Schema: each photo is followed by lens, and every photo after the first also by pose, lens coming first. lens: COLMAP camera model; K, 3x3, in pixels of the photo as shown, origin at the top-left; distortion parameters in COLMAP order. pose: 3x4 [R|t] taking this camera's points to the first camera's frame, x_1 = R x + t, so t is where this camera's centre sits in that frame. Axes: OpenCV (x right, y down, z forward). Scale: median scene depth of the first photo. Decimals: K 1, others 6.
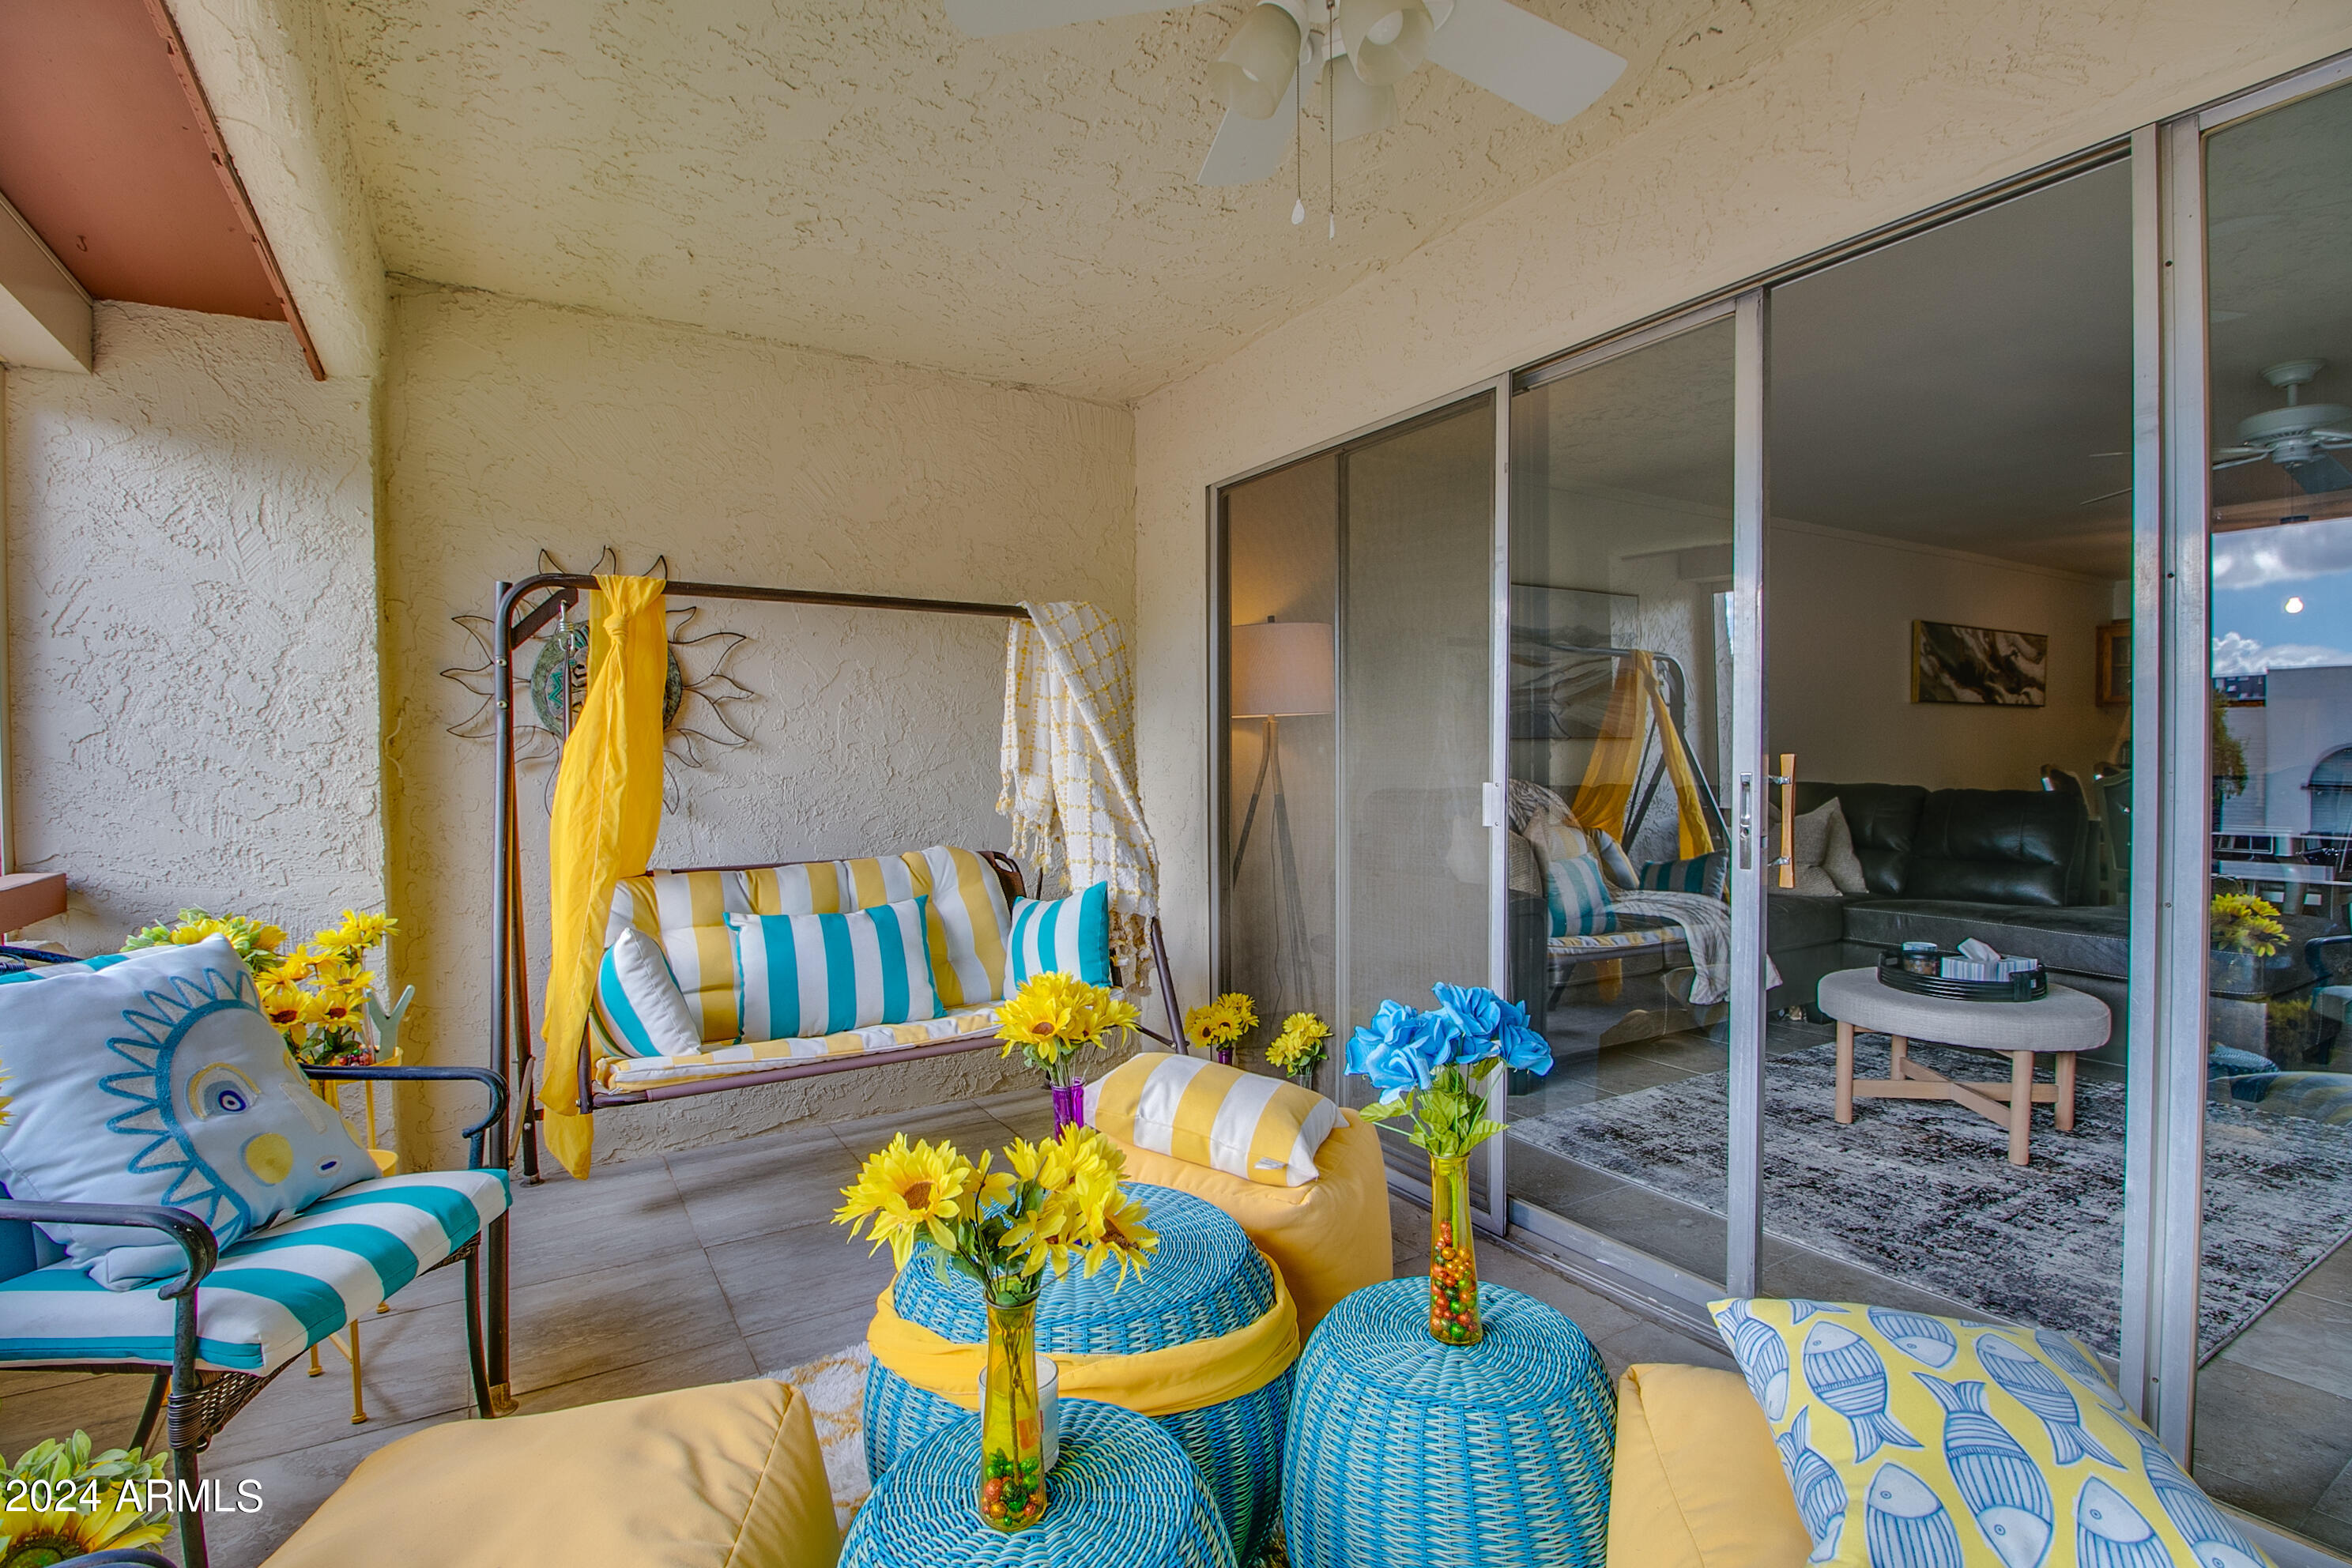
lens RADIAL K [[1095.1, 0, 1176.0], [0, 1095.1, 784.0], [0, 0, 1]] dist [0.009092, -0.019819]
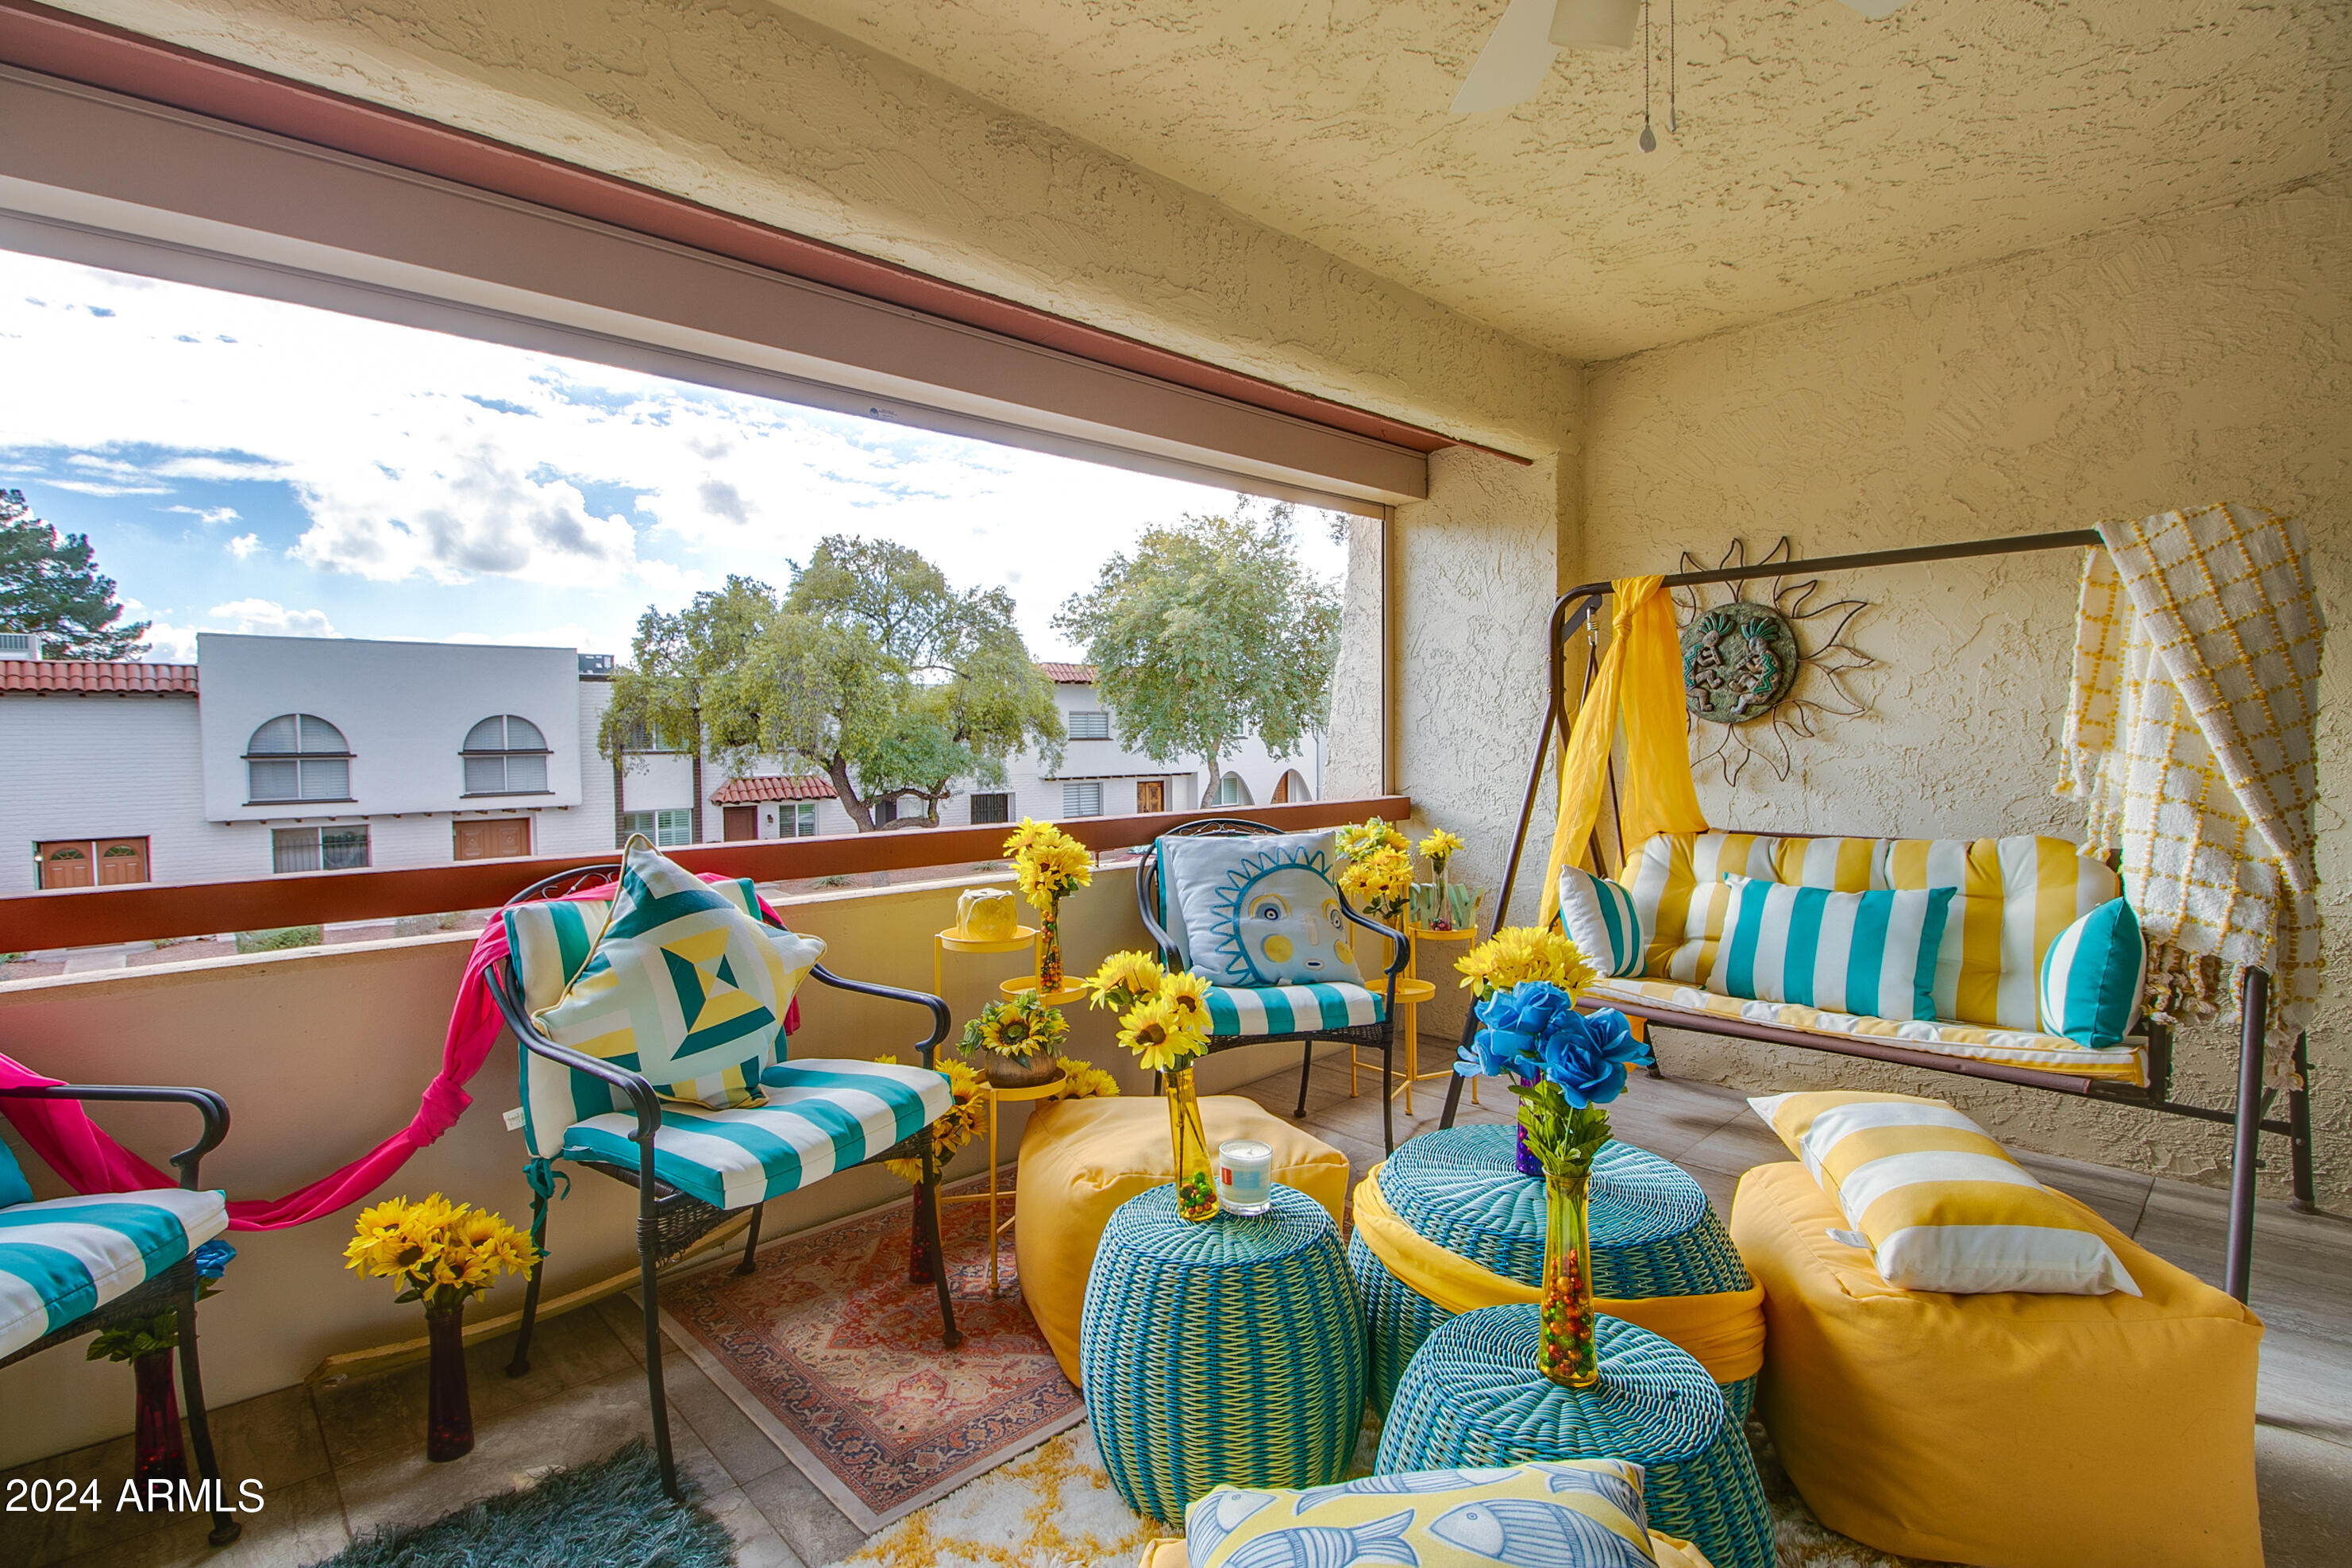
lens RADIAL K [[1095.6, 0, 1176.0], [0, 1095.6, 784.0], [0, 0, 1]] dist [-0.002955, -0.010703]
pose [[0.205770, 0.048004, -0.977422, 0.441849], [-0.014621, 0.998835, 0.045977, -0.009510], [0.978491, 0.004831, 0.206233, 0.204631]]
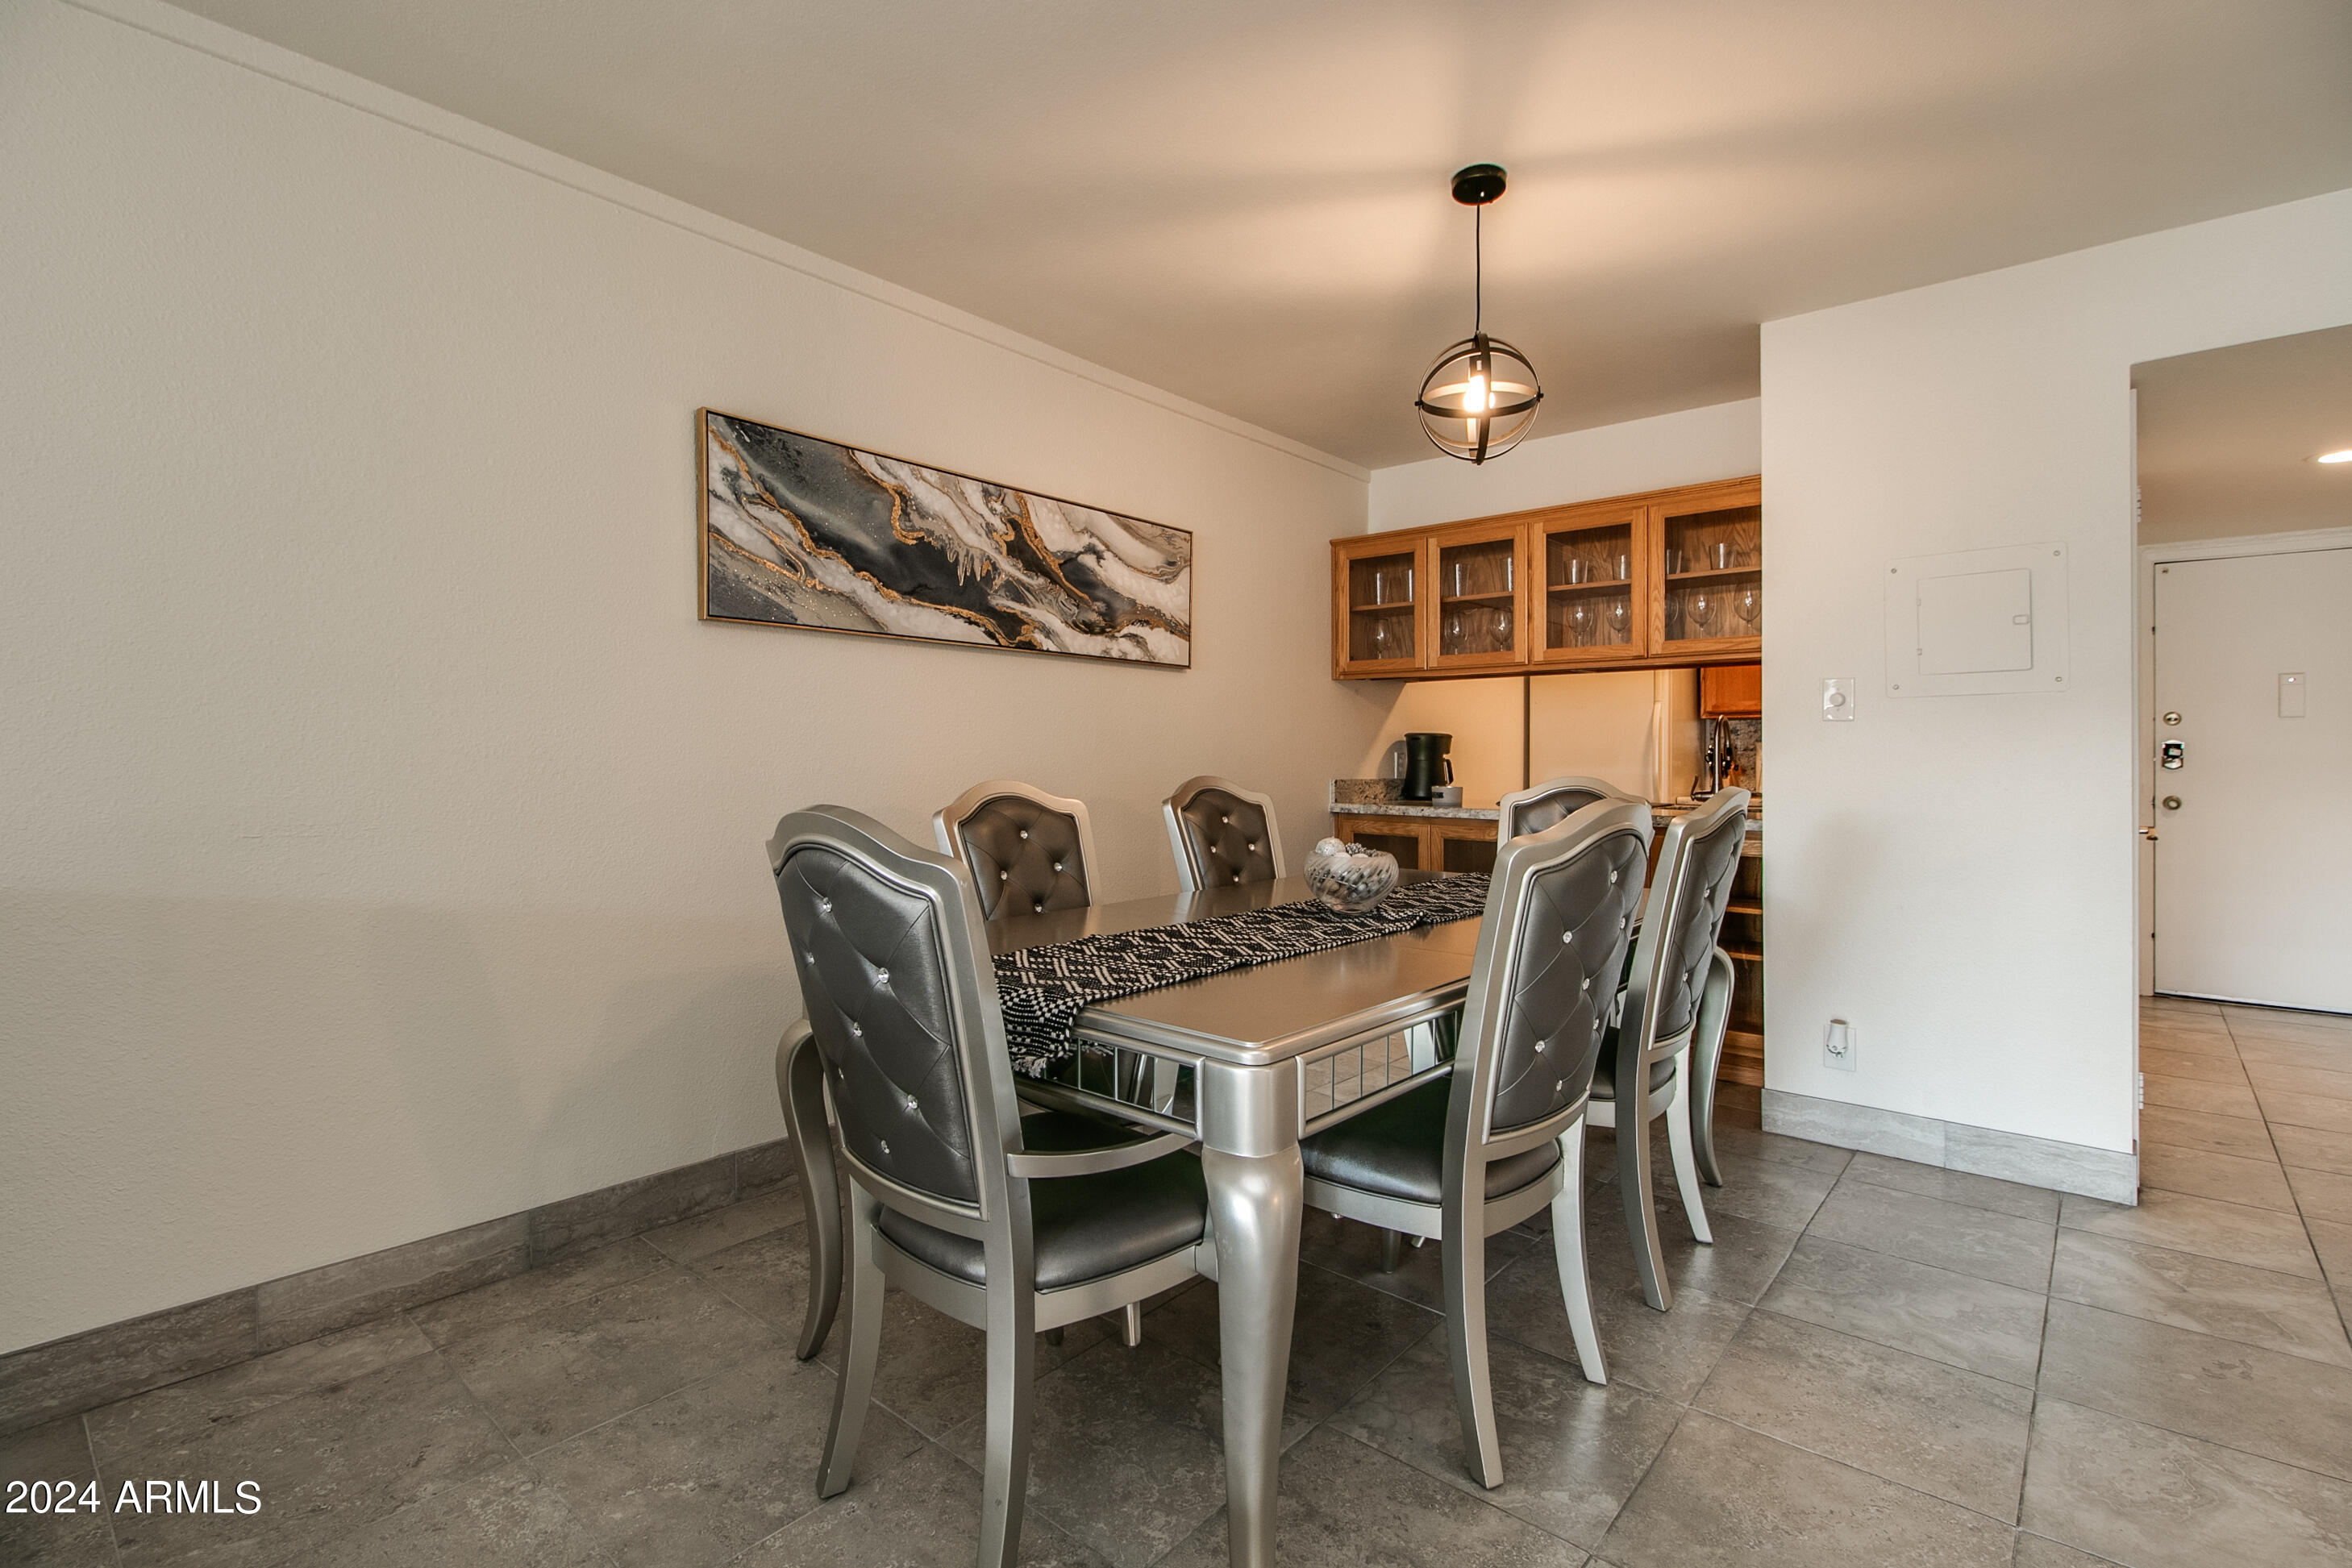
lens RADIAL K [[1077.2, 0, 1179.1], [0, 1077.2, 769.3], [0, 0, 1]] dist [0.001605, -0.000406]
pose [[0.952246, 0.011554, 0.305113, 1.512732], [-0.006934, 0.999844, -0.016221, -0.034099], [-0.305253, 0.013331, 0.952178, 1.224154]]
